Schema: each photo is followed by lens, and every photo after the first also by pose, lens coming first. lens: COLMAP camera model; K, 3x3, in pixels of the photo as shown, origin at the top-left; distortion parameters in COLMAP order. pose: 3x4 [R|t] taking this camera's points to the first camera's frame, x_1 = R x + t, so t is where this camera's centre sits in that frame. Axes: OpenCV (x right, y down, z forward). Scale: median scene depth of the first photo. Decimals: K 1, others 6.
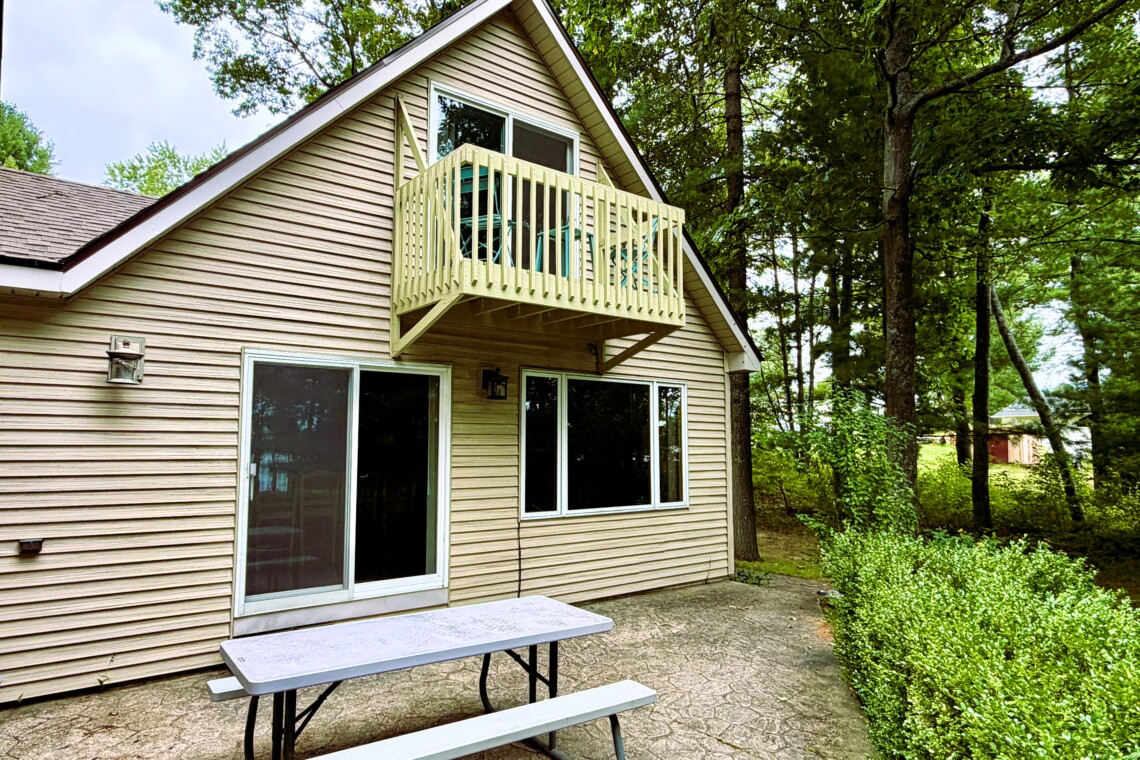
lens RADIAL K [[684.2, 0, 565.9], [0, 684.2, 383.4], [0, 0, 1]] dist [0.003433, -0.000715]
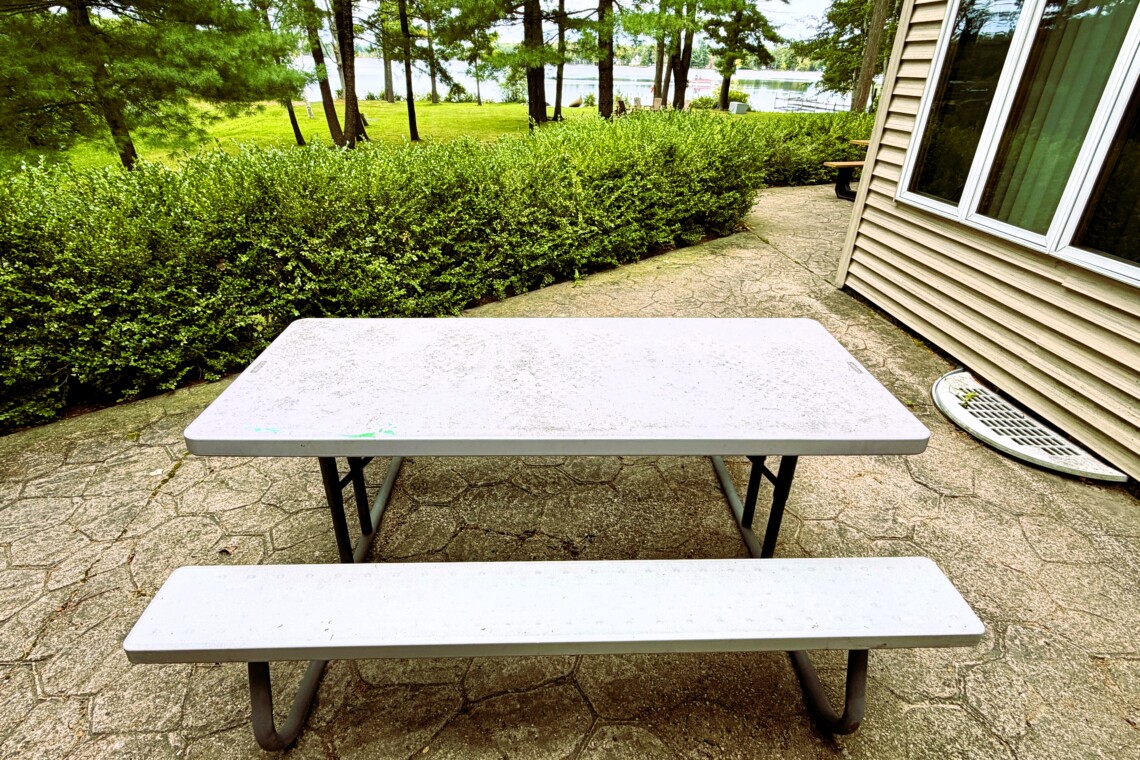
lens RADIAL K [[588.4, 0, 566.9], [0, 588.4, 377.7], [0, 0, 1]] dist [0.001309, 0.000023]
pose [[-0.826290, -0.278492, 0.489578, -0.435252], [-0.074551, 0.915639, 0.395029, 0.165232], [-0.558289, 0.289910, -0.777345, 1.347024]]
